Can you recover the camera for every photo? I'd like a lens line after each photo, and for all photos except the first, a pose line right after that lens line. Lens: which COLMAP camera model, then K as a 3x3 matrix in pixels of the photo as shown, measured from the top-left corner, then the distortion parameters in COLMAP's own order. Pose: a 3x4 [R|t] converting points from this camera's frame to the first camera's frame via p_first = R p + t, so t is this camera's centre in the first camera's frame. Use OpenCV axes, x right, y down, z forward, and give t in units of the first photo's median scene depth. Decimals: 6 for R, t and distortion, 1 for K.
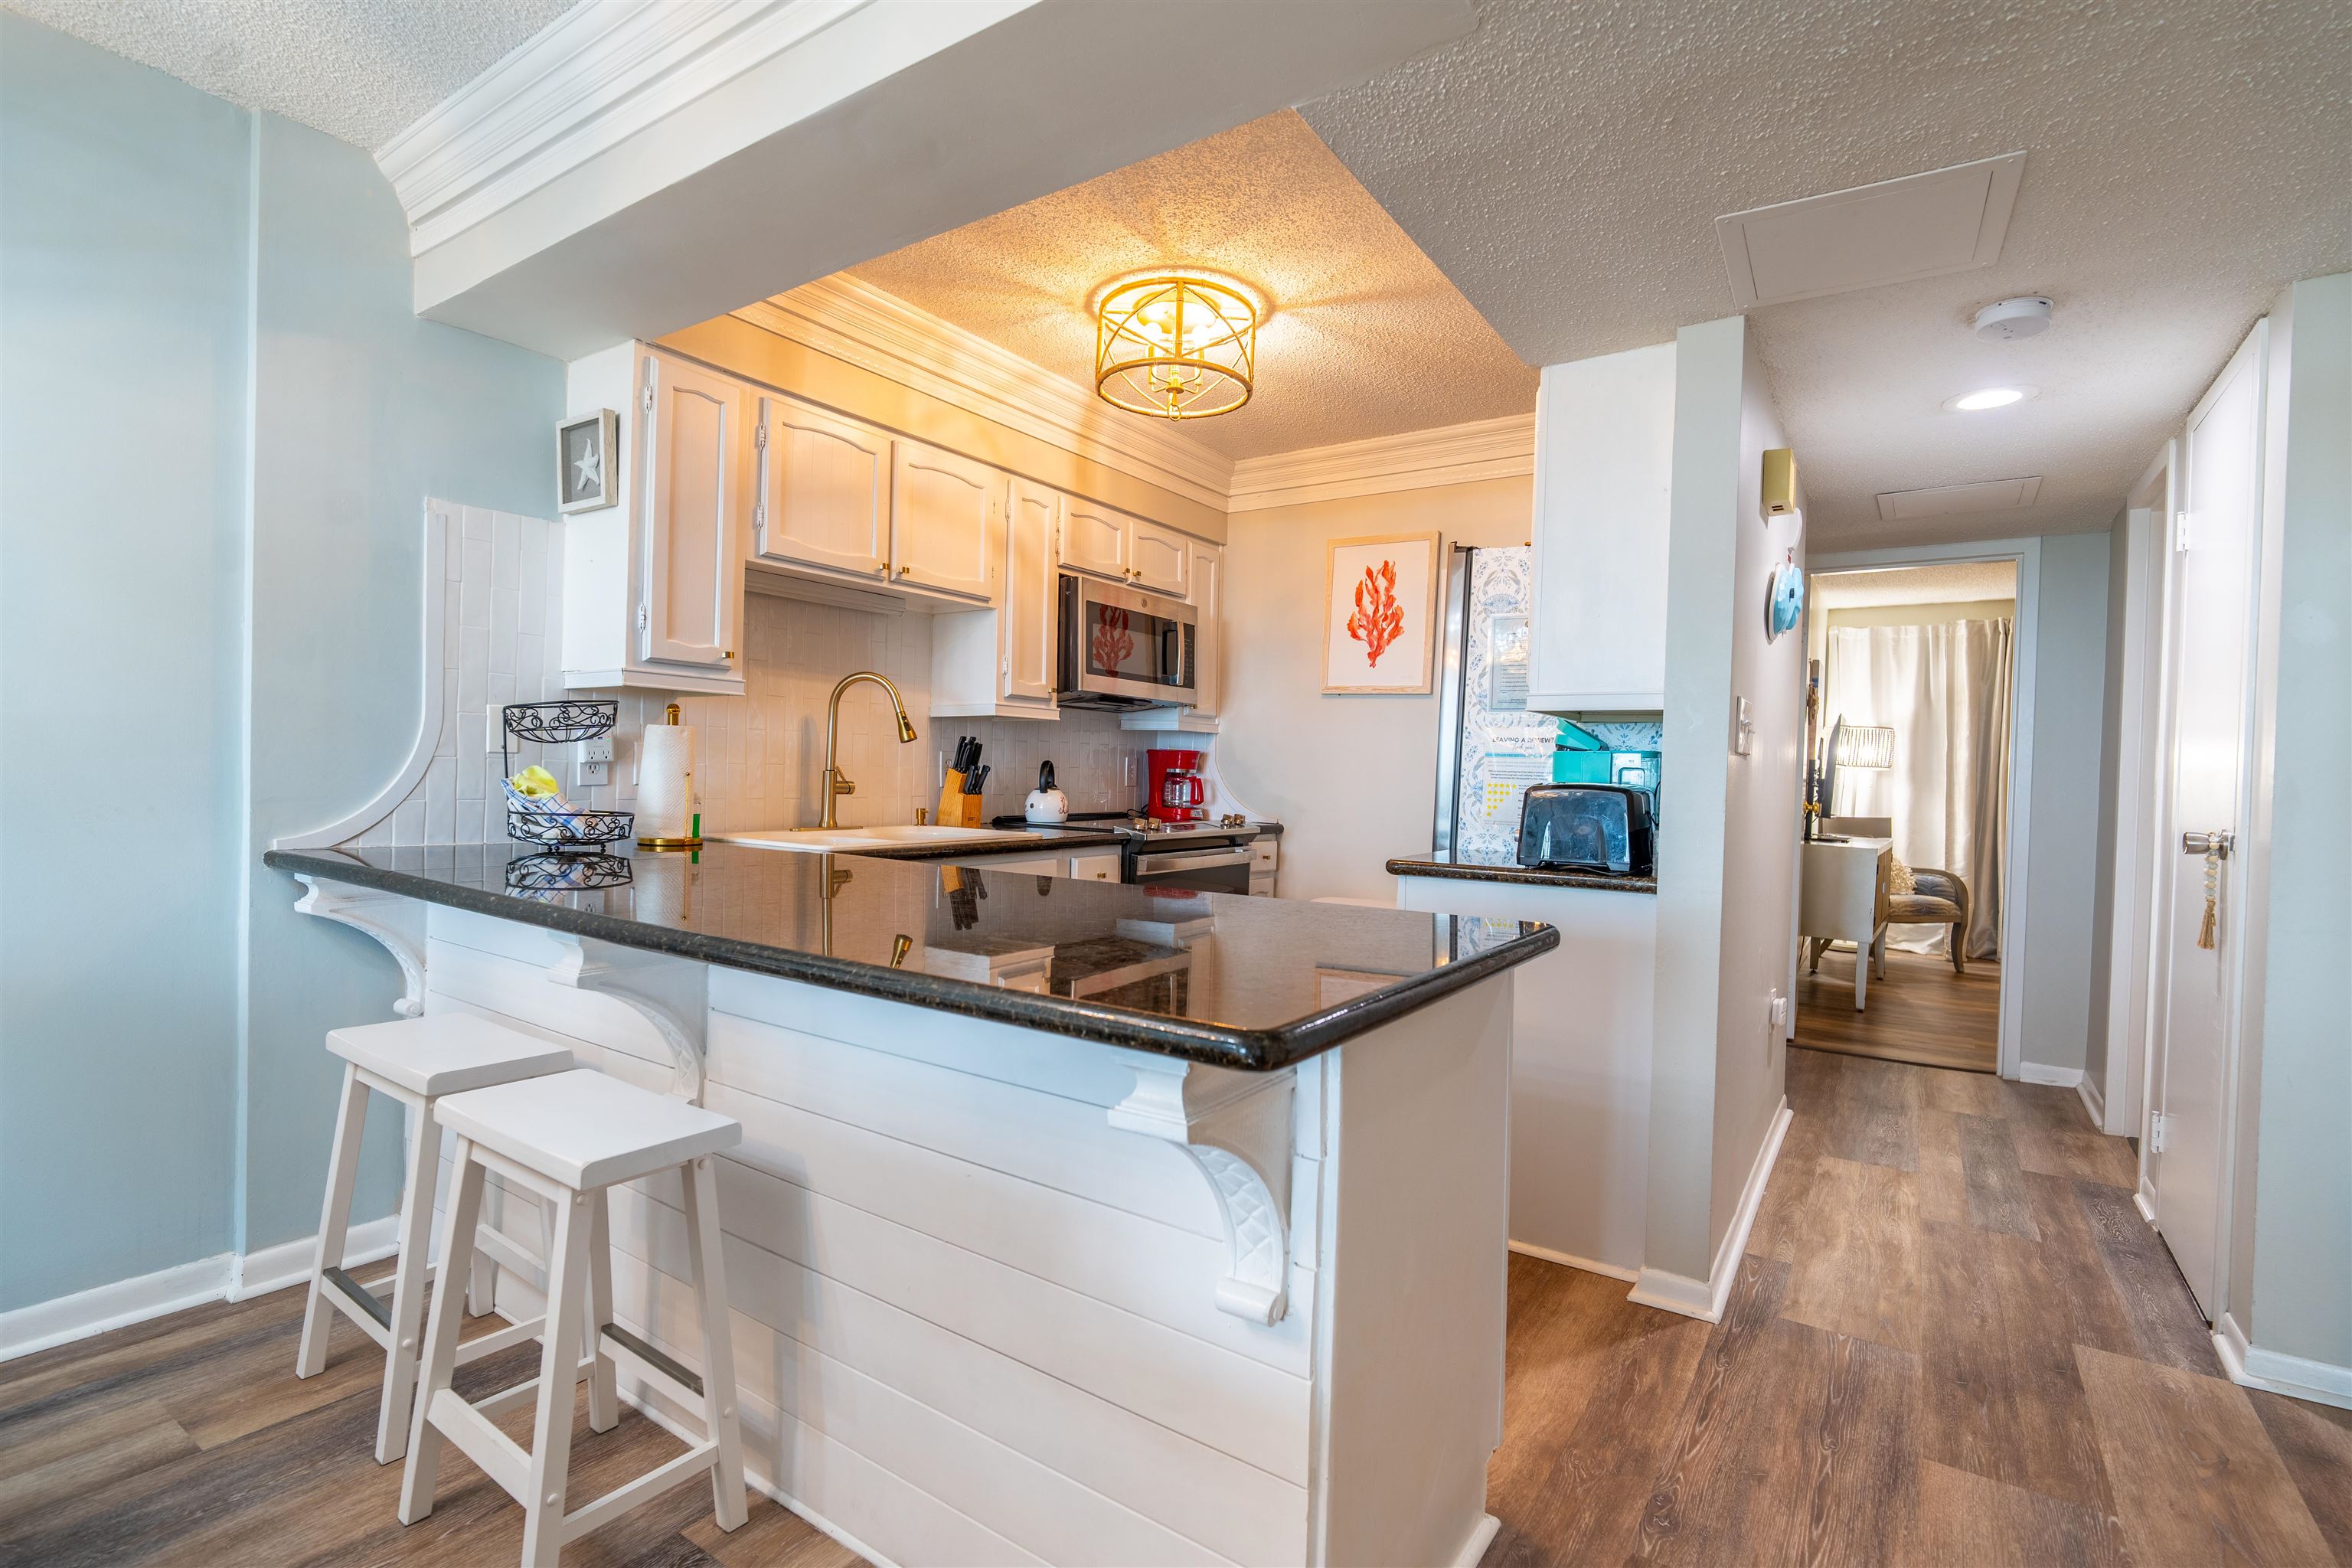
lens RADIAL K [[1084.0, 0, 1194.5], [0, 1084.0, 781.6], [0, 0, 1]] dist [0.002775, -0.004696]
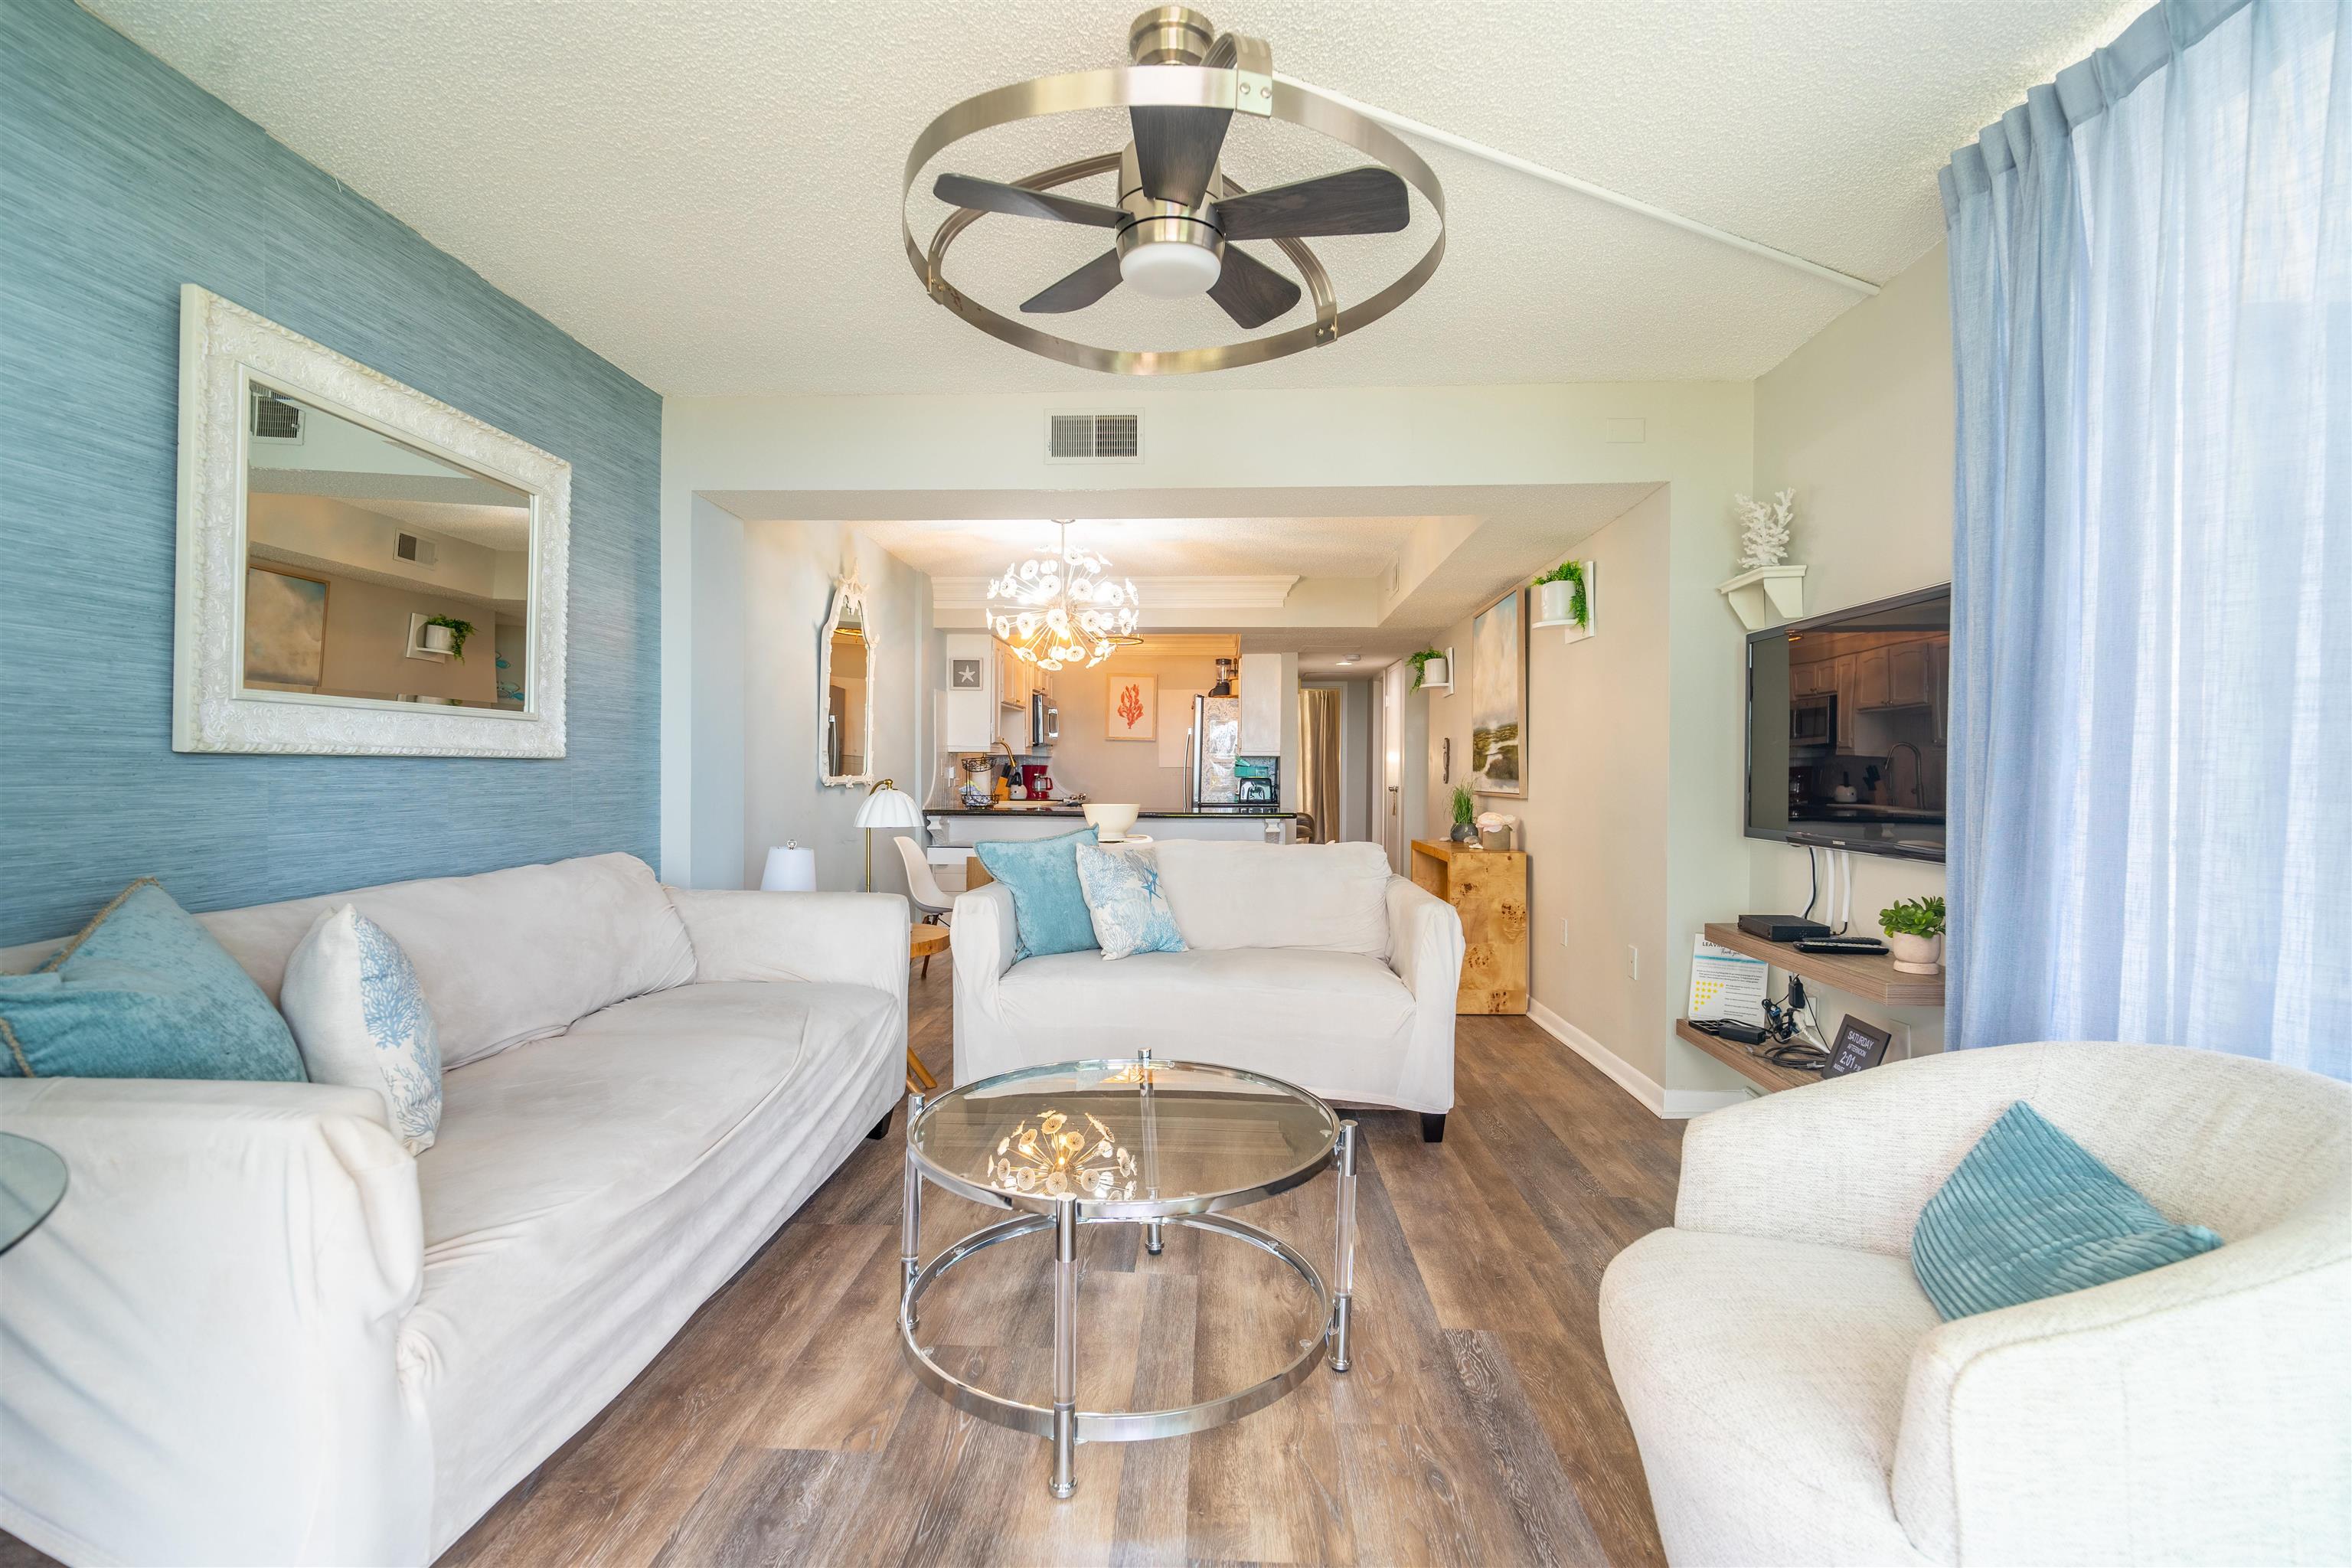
lens RADIAL K [[1084.0, 0, 1194.5], [0, 1084.0, 781.6], [0, 0, 1]] dist [0.002775, -0.004696]
pose [[0.845203, -0.026641, 0.533781, -1.094806], [0.021620, 0.999644, 0.015657, -0.027387], [-0.534008, -0.001693, 0.845478, -1.196343]]
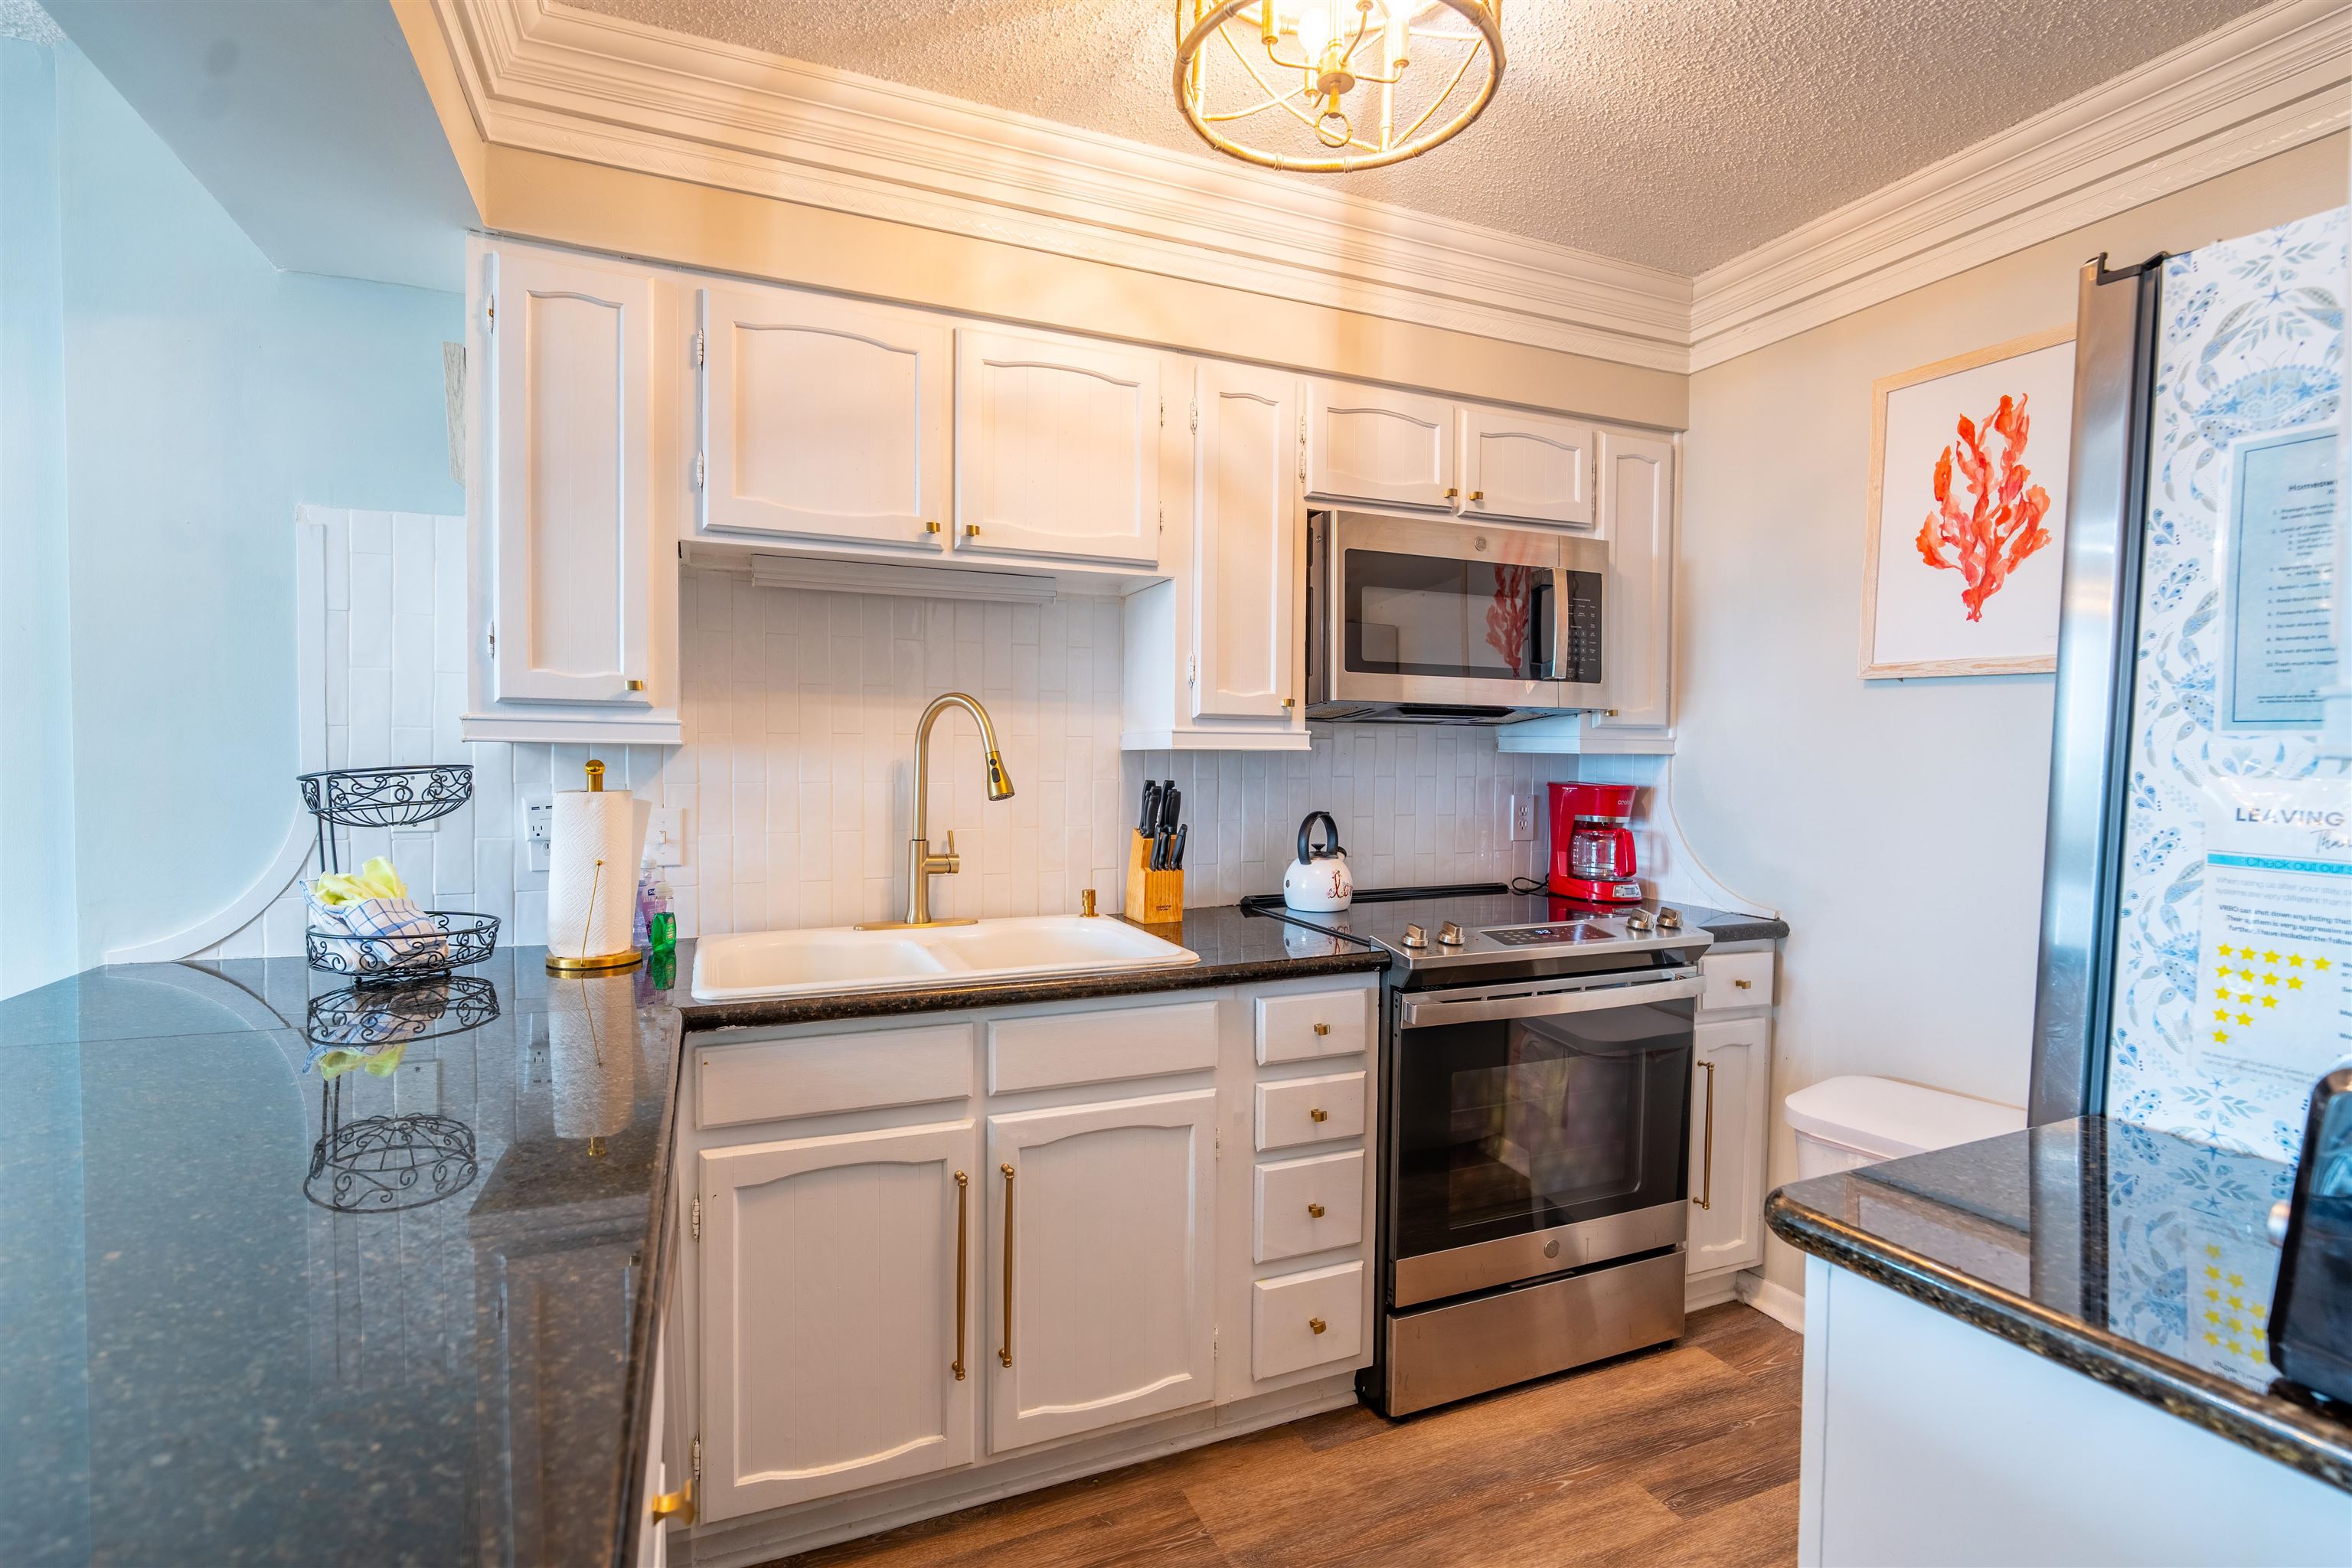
lens RADIAL K [[1084.0, 0, 1194.5], [0, 1084.0, 781.6], [0, 0, 1]] dist [0.002775, -0.004696]
pose [[0.835880, -0.000355, -0.548911, 0.155597], [0.005052, 0.999962, 0.007046, -0.043059], [0.548888, -0.008662, 0.835851, 0.447712]]
